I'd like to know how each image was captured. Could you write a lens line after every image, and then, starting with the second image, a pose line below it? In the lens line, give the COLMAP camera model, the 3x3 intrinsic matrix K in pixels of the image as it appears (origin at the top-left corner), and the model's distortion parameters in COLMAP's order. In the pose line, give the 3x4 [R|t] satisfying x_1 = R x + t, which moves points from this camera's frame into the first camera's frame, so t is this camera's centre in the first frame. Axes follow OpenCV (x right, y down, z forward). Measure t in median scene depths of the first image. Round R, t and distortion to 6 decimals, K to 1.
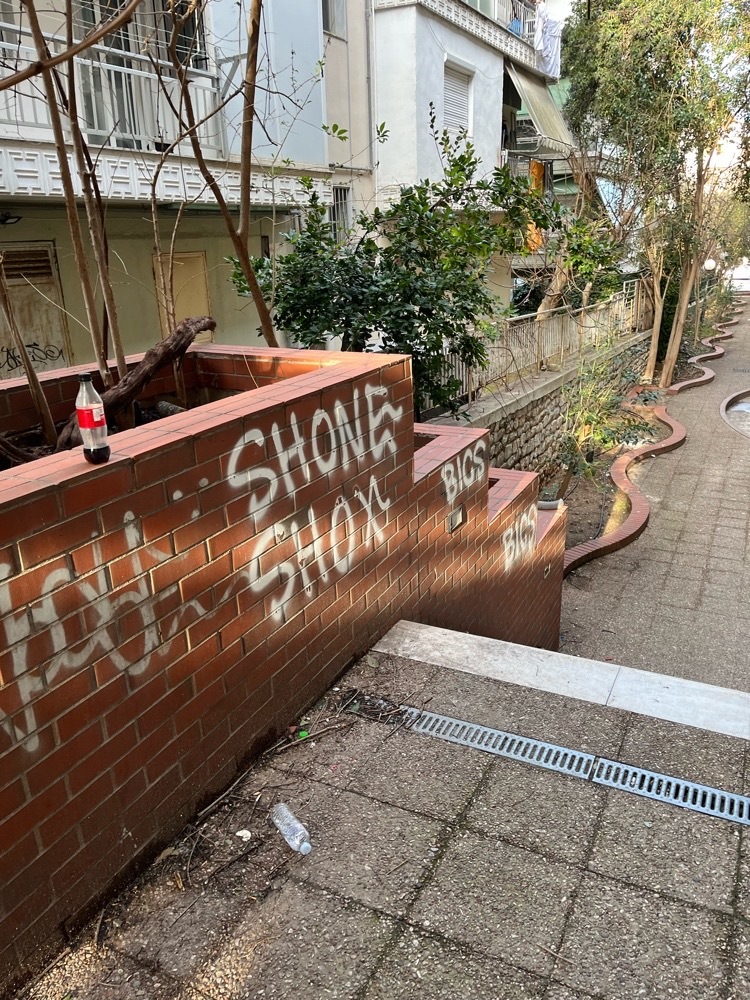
lens RADIAL K [[751.9, 0, 382.6], [0, 751.9, 501.3], [0, 0, 1]] dist [0.042247, -0.049436]
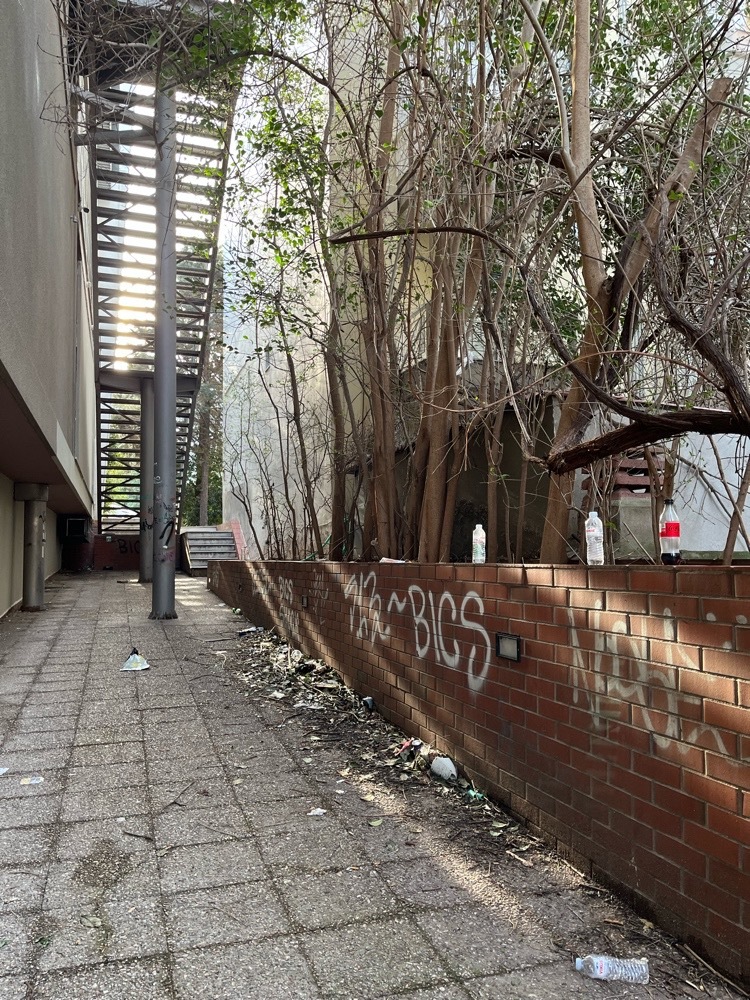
lens RADIAL K [[751.9, 0, 368.9], [0, 751.9, 504.0], [0, 0, 1]] dist [0.042247, -0.049436]
pose [[-0.714432, -0.016011, -0.699522, 0.823287], [-0.206892, 0.959869, 0.189333, -0.263310], [0.668418, 0.279991, -0.689074, 1.358397]]
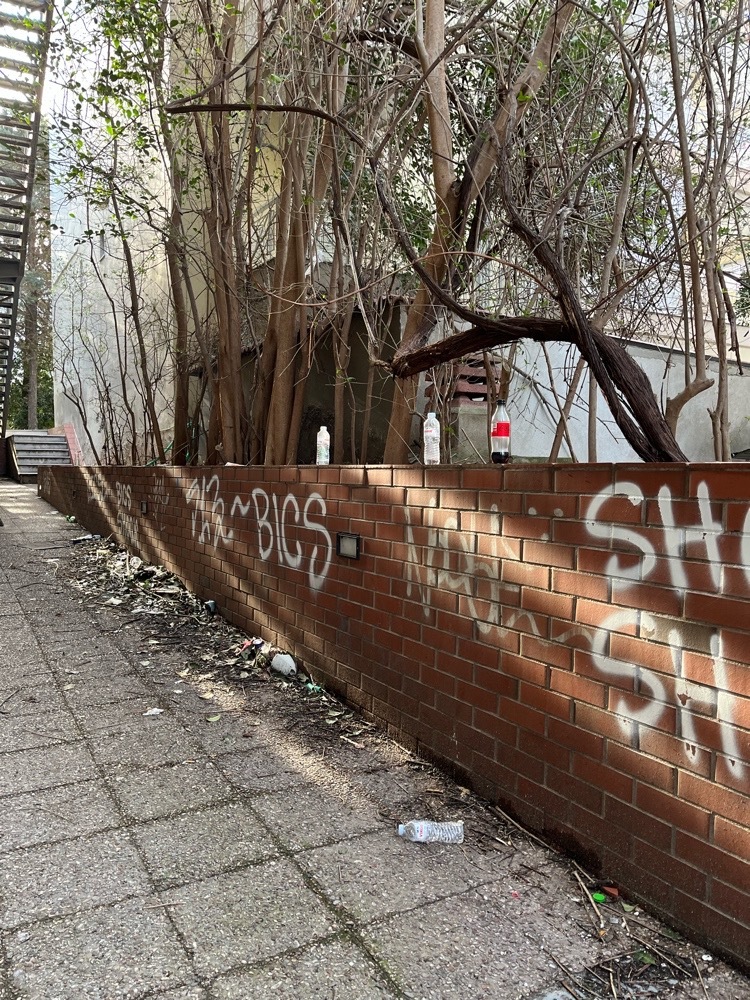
lens RADIAL K [[751.9, 0, 373.6], [0, 751.9, 503.6], [0, 0, 1]] dist [0.042247, -0.049436]
pose [[-0.558374, 0.063658, -0.827144, 0.797264], [-0.266279, 0.930542, 0.251370, -0.239489], [0.785694, 0.360609, -0.502639, 1.366825]]
